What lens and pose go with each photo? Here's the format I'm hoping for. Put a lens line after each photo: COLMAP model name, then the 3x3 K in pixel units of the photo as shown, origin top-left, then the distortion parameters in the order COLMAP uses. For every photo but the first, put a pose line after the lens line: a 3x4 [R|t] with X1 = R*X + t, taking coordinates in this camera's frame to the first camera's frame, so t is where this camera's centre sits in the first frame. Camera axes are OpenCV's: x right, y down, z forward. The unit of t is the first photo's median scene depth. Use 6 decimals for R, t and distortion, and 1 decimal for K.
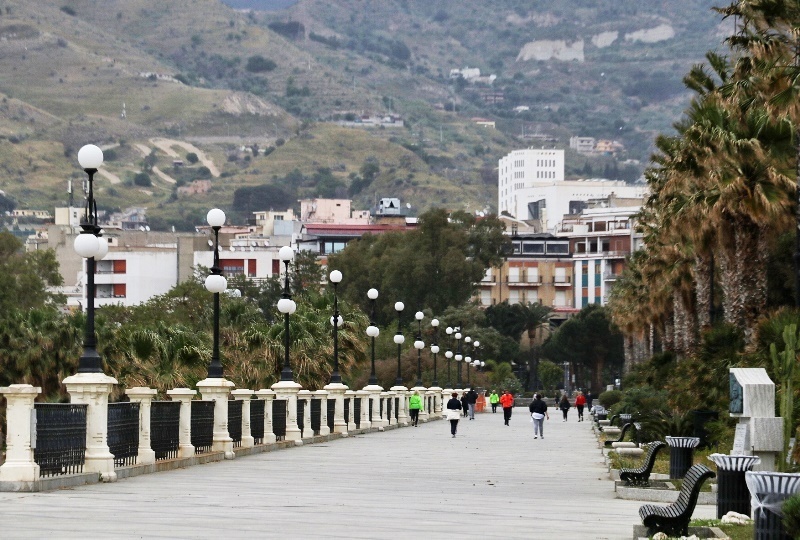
lens RADIAL K [[5025.9, 0, 400.0], [0, 5025.9, 270.0], [0, 0, 1]] dist [2.138596, 9.637788]
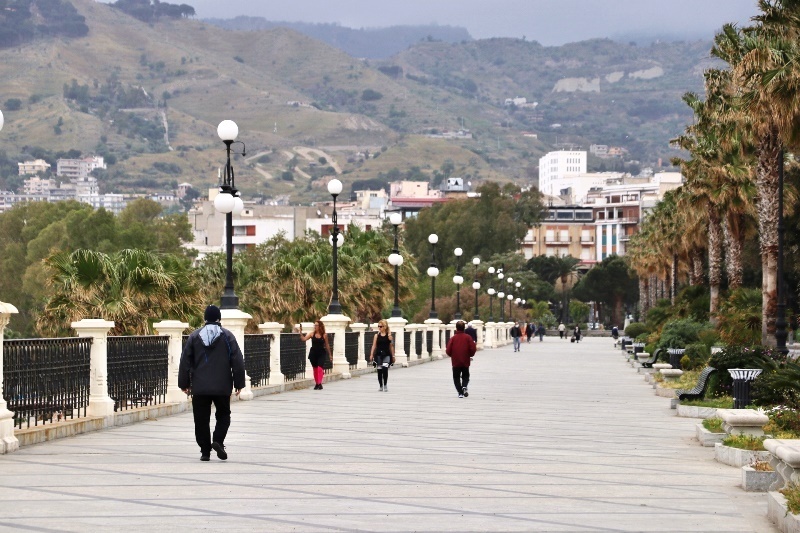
lens RADIAL K [[4278.7, 0, 400.0], [0, 4278.7, 266.5], [0, 0, 1]] dist [2.164224, 1.446631]
pose [[0.999922, -0.002514, -0.012230, -0.004807], [0.002644, 0.999940, 0.010591, -0.005154], [0.012203, -0.010623, 0.999869, -0.202797]]
